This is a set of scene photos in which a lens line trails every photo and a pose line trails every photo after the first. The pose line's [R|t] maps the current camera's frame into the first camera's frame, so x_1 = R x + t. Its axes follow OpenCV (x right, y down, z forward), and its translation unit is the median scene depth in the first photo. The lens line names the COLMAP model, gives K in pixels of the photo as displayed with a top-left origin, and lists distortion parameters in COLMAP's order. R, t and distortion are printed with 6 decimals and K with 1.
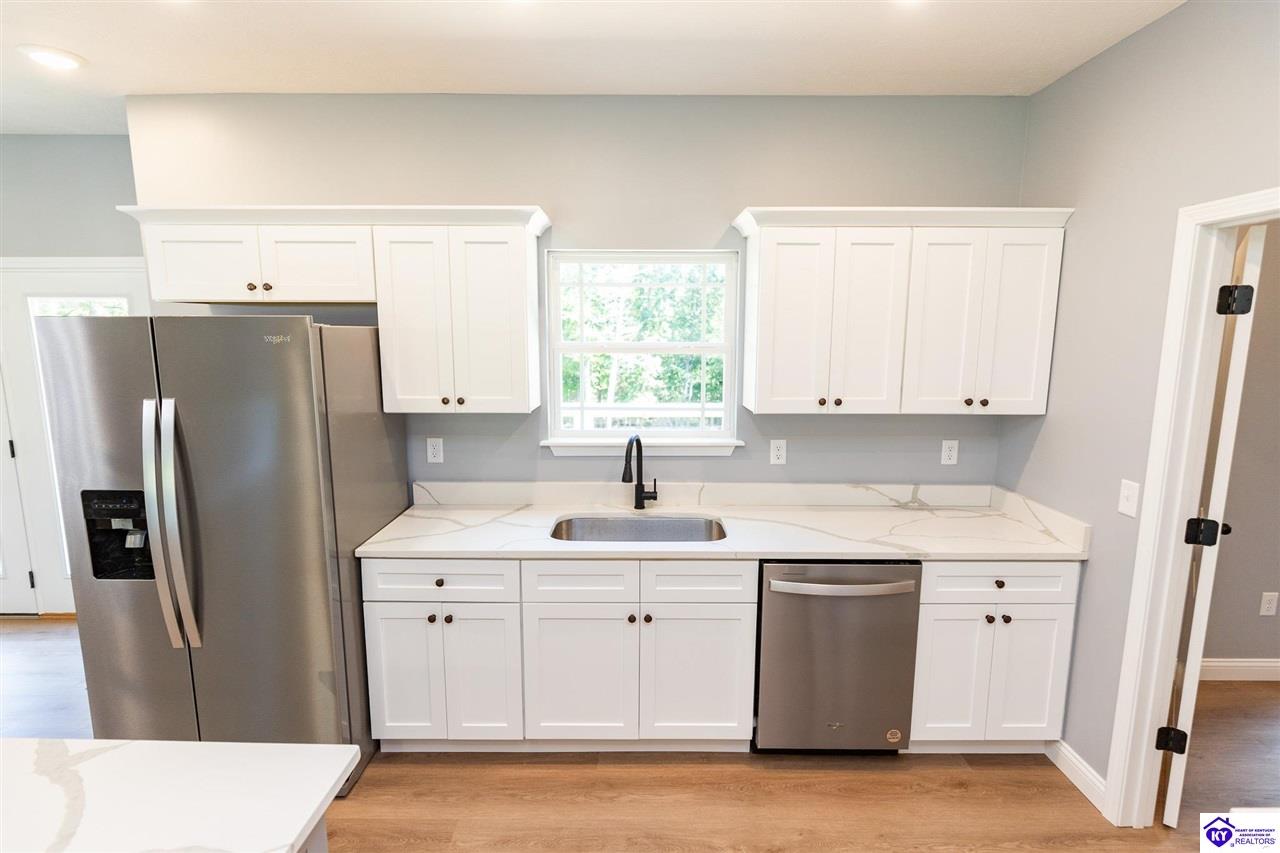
lens RADIAL K [[624.8, 0, 639.4], [0, 624.8, 422.7], [0, 0, 1]] dist [-0.001538, -0.000137]
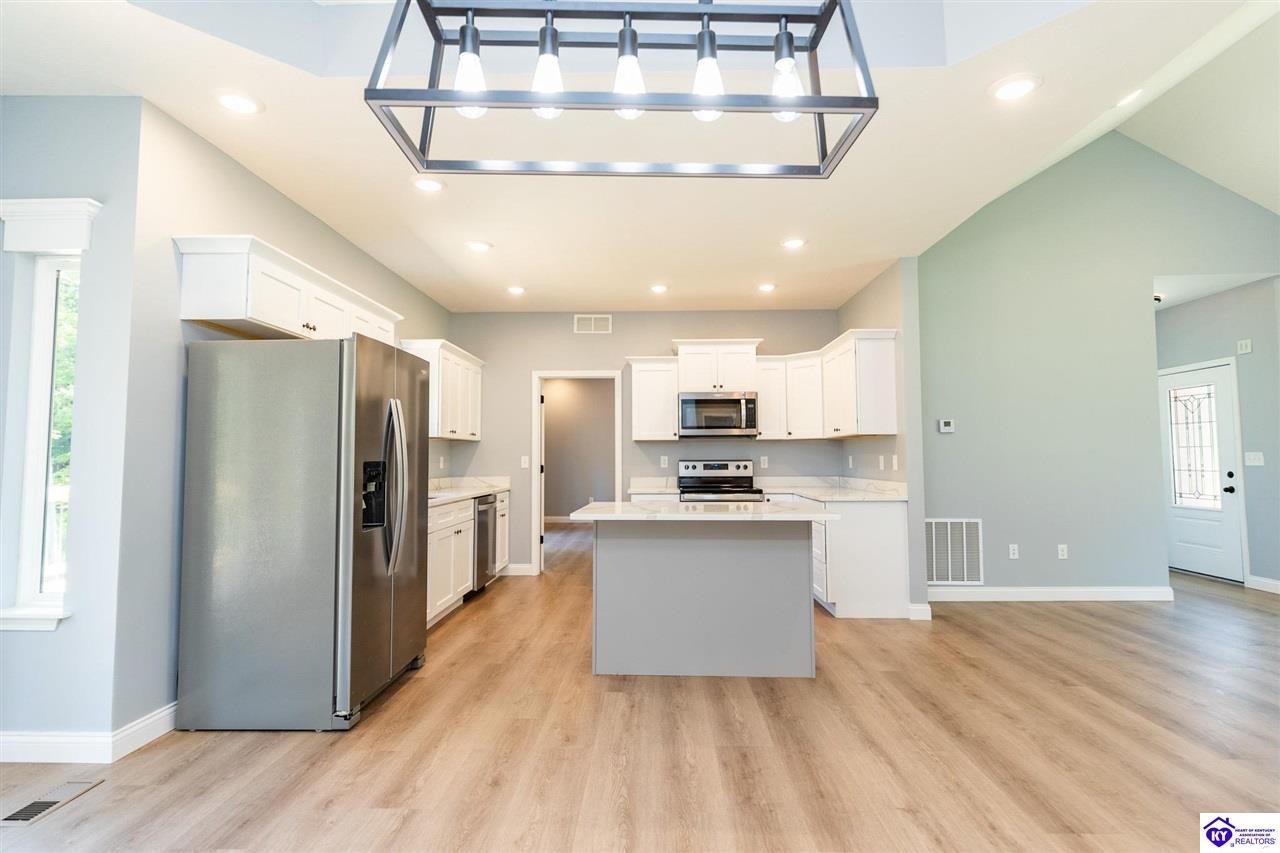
lens RADIAL K [[639.1, 0, 644.3], [0, 639.1, 424.8], [0, 0, 1]] dist [-0.002032, -0.001803]
pose [[0.024406, 0.053838, 0.998251, -2.106283], [0.147006, 0.987500, -0.056852, 0.186731], [-0.988834, 0.148136, 0.016186, 0.327611]]
